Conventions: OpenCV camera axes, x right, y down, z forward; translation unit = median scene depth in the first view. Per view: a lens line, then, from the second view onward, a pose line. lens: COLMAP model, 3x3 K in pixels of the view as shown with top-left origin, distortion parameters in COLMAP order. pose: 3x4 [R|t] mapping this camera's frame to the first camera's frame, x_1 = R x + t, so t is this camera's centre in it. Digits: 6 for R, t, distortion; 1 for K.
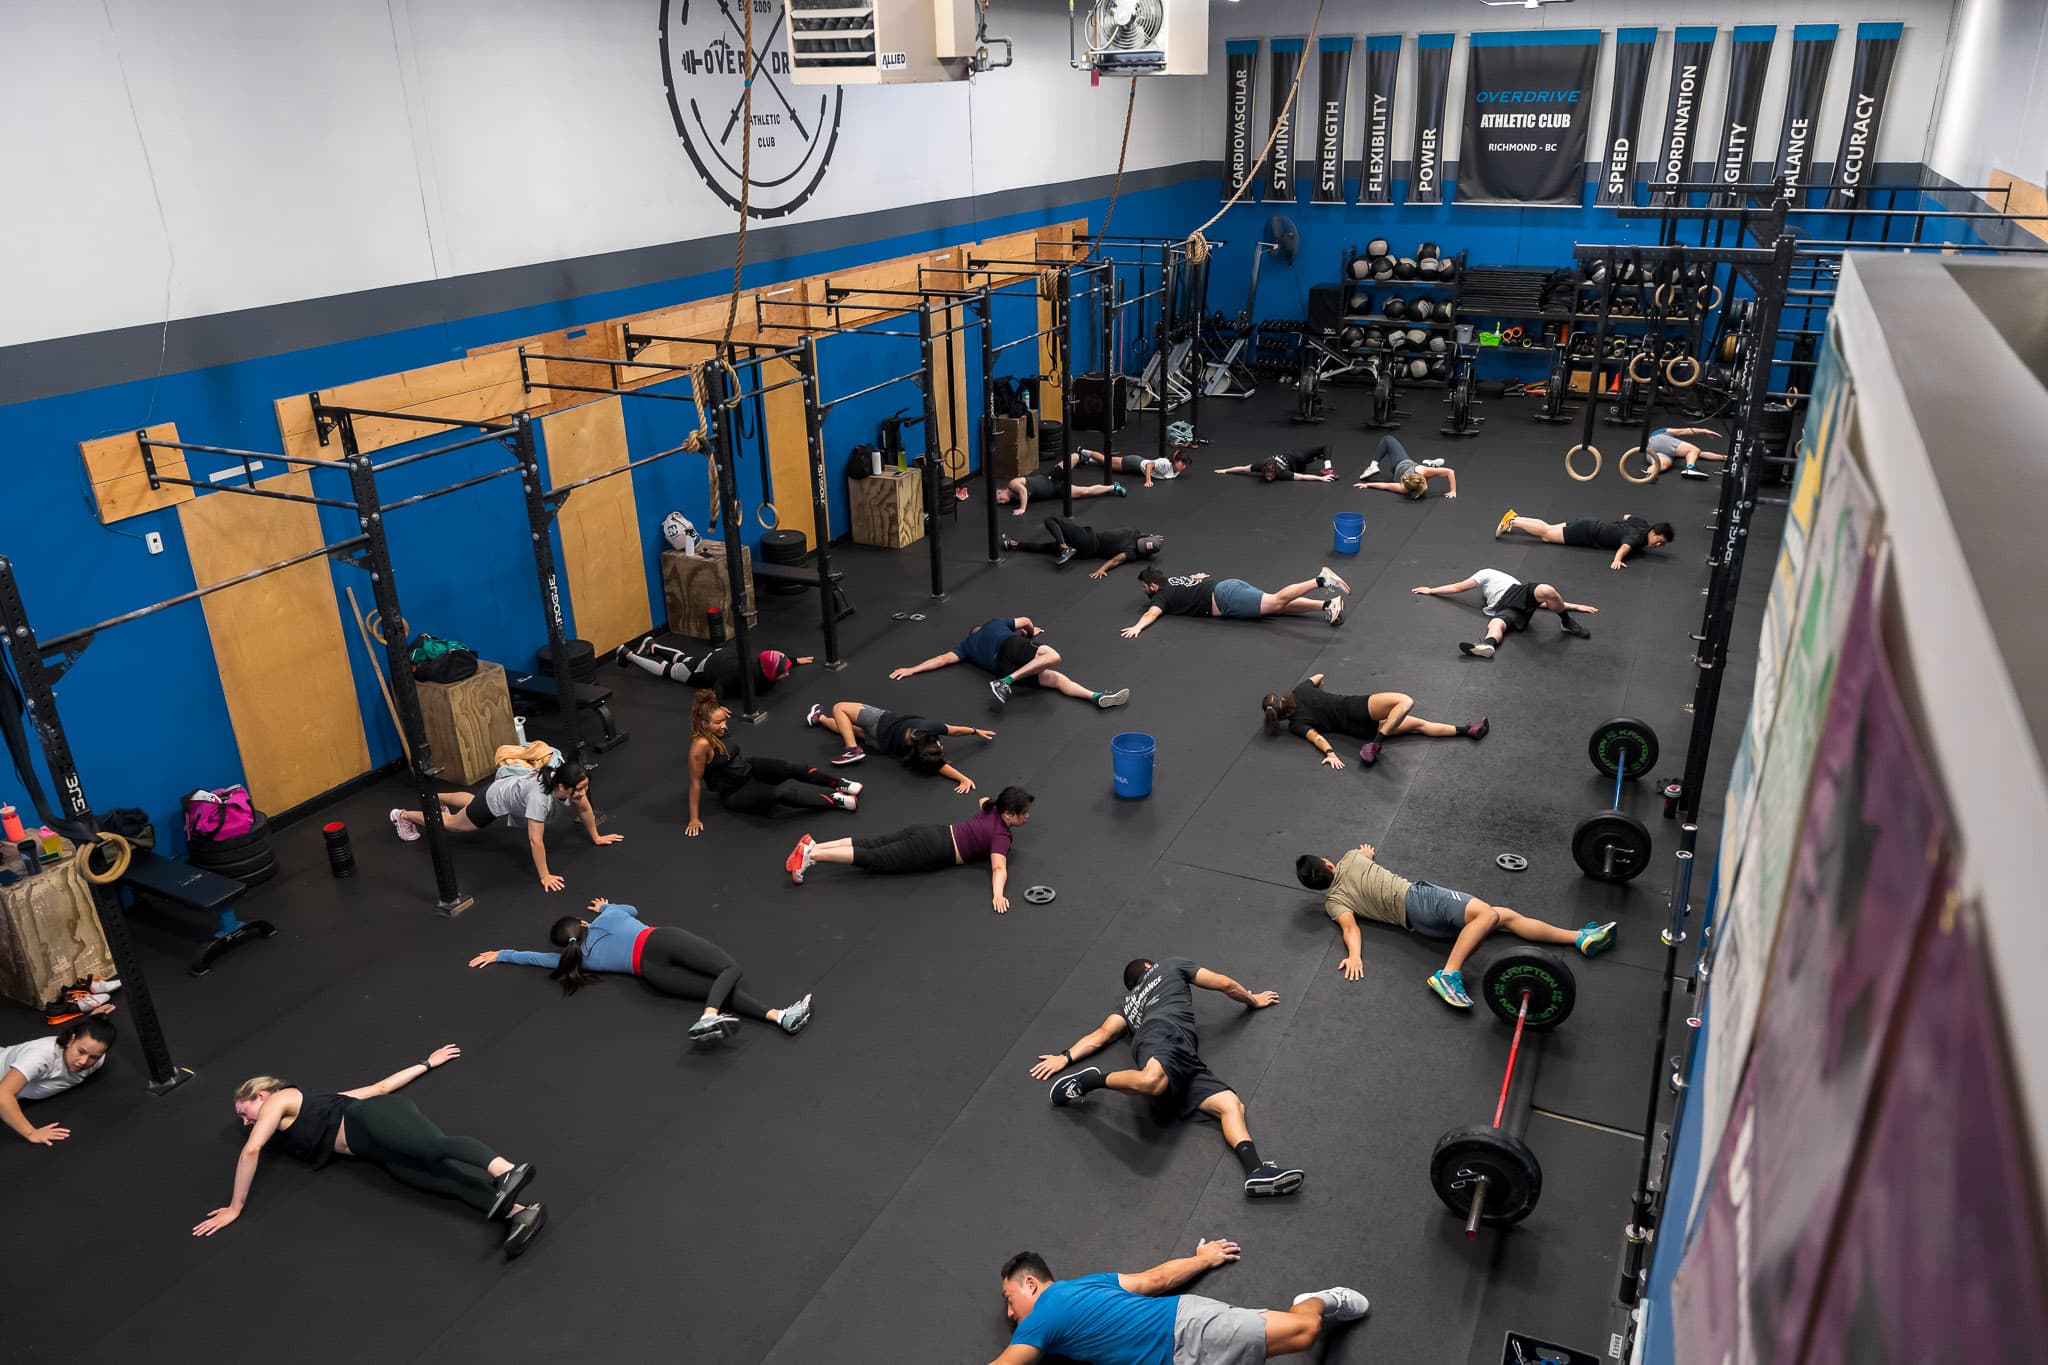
lens RADIAL K [[1402.7, 0, 1026.5], [0, 1402.7, 682.9], [0, 0, 1]] dist [-0.001773, 0.001743]
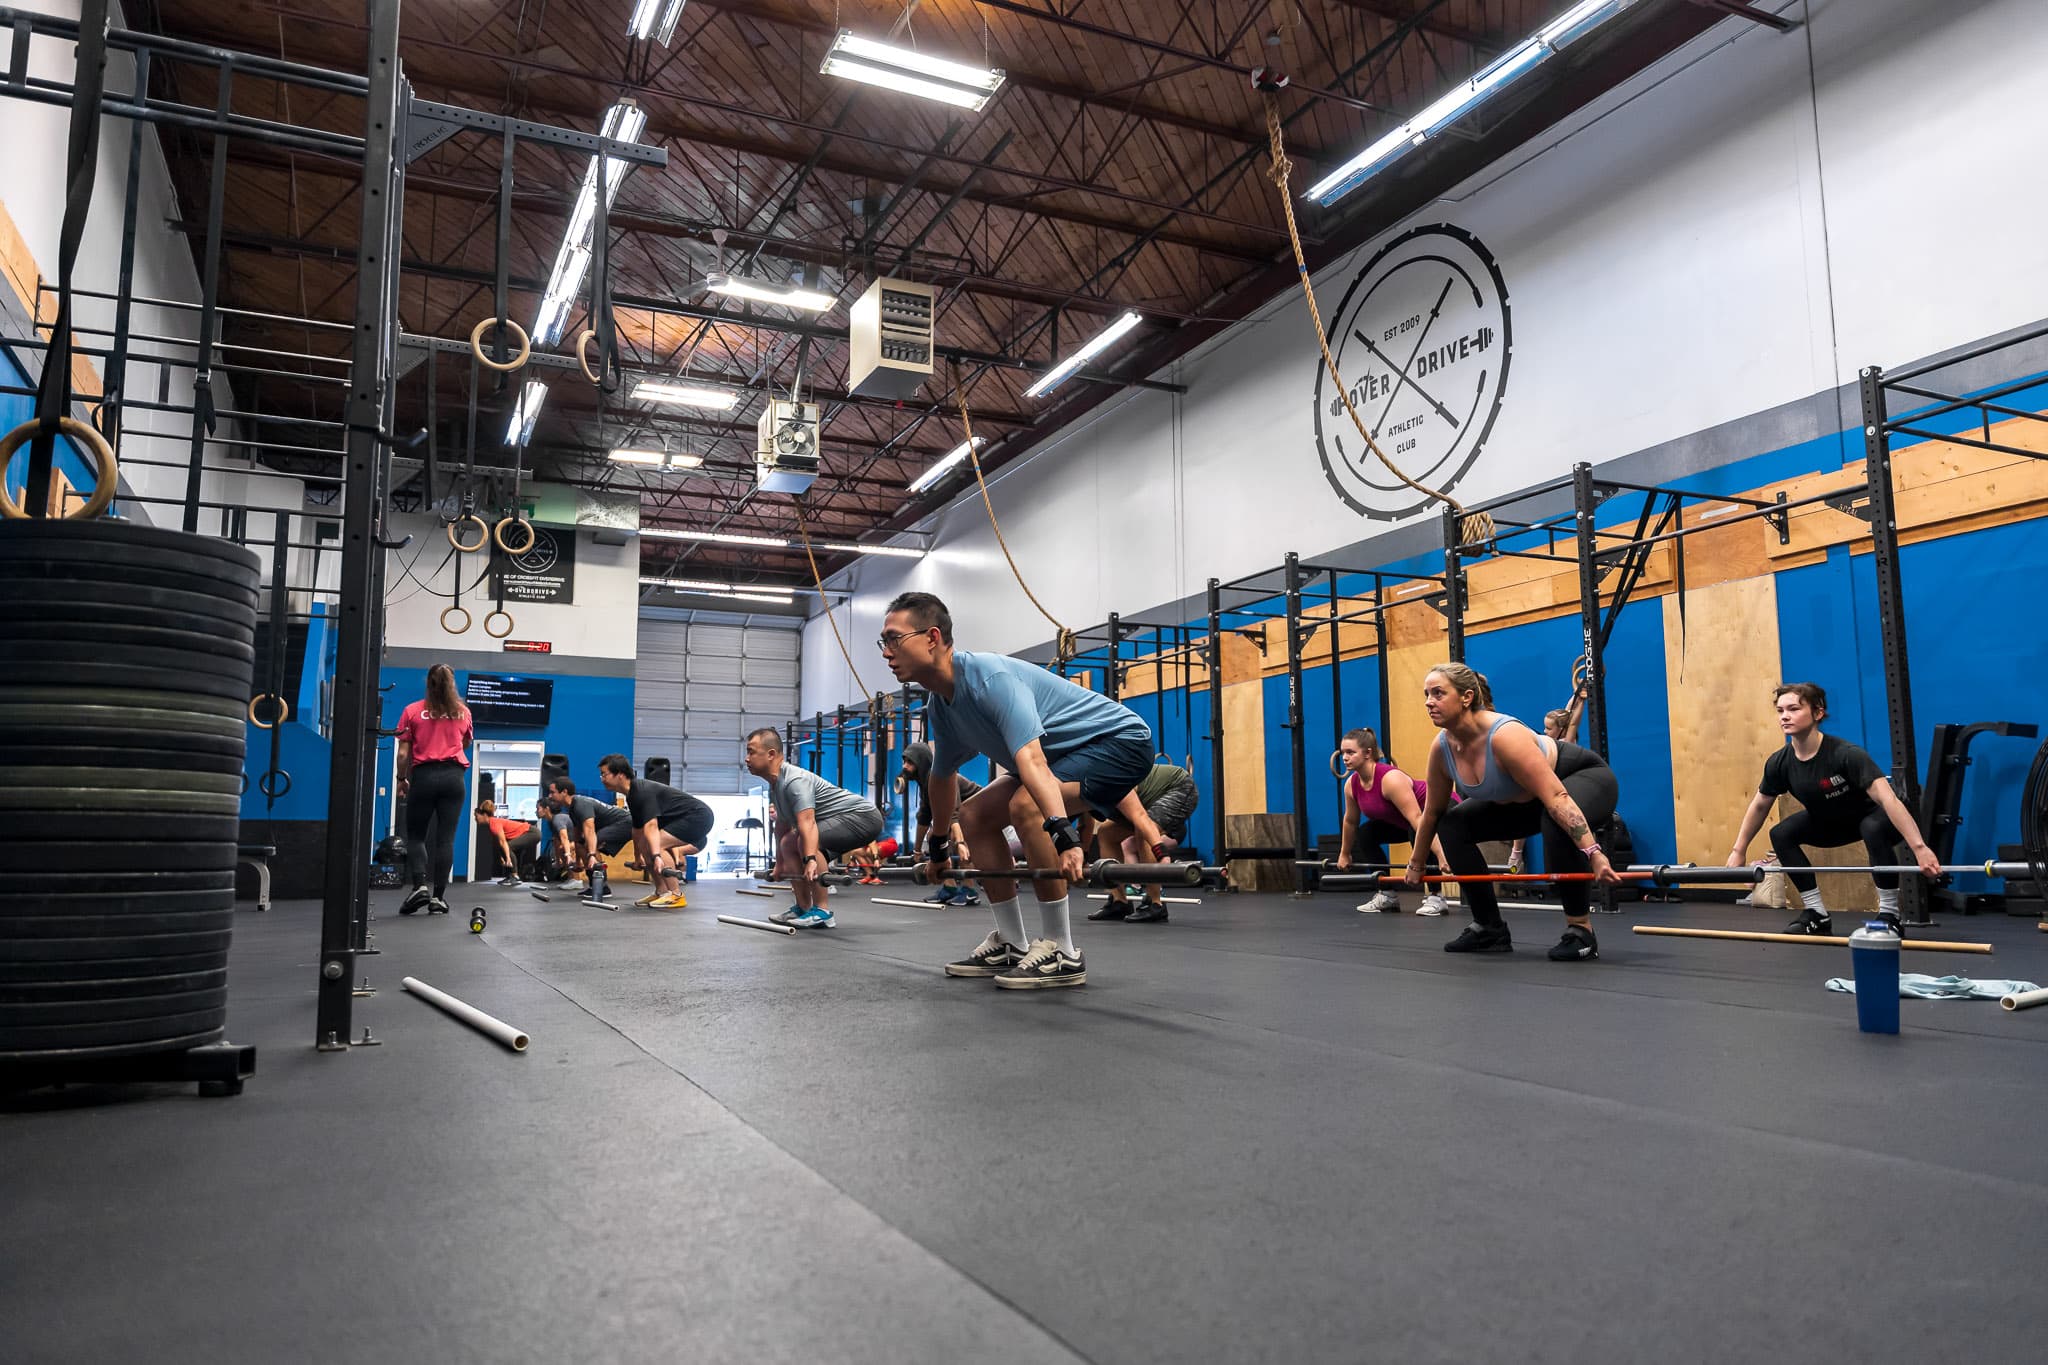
lens RADIAL K [[1385.9, 0, 1024.0], [0, 1385.9, 682.5], [0, 0, 1]] dist [-0.000142, -0.001367]
pose [[-0.631039, -0.075015, -0.772115, 0.773597], [-0.287693, 0.946968, 0.143124, -0.305387], [0.720432, 0.312450, -0.619155, 1.546737]]
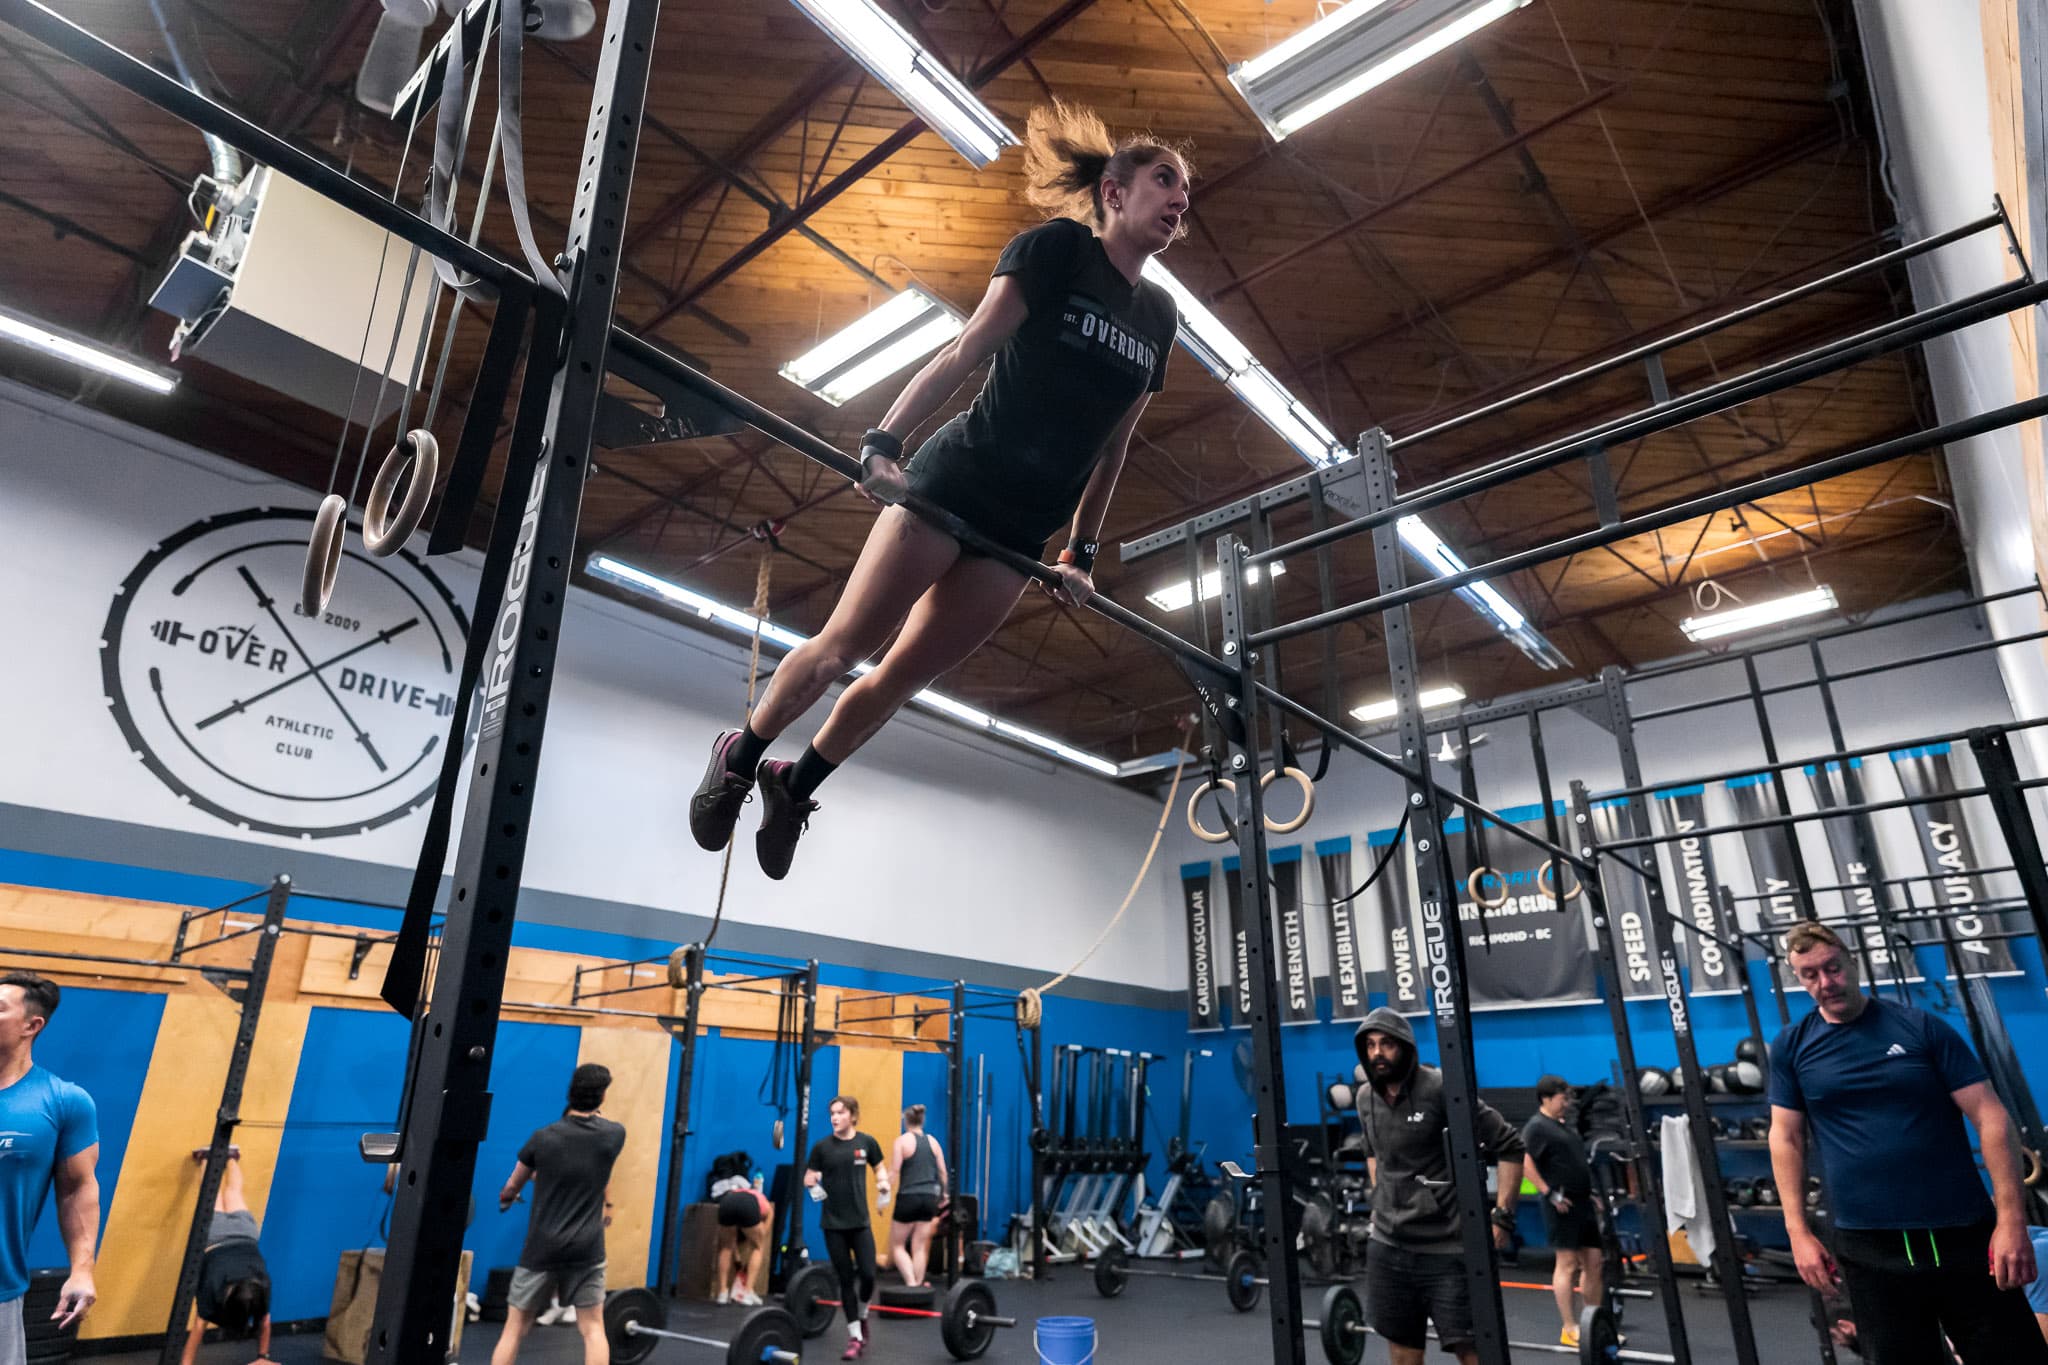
lens RADIAL K [[1156.5, 0, 1024.0], [0, 1156.5, 682.5], [0, 0, 1]] dist [-0.002879, -0.001076]
pose [[0.967969, -0.076065, -0.239268, 0.425614], [-0.113690, 0.716900, -0.687844, 0.010032], [0.223852, 0.693014, 0.685289, 0.629926]]
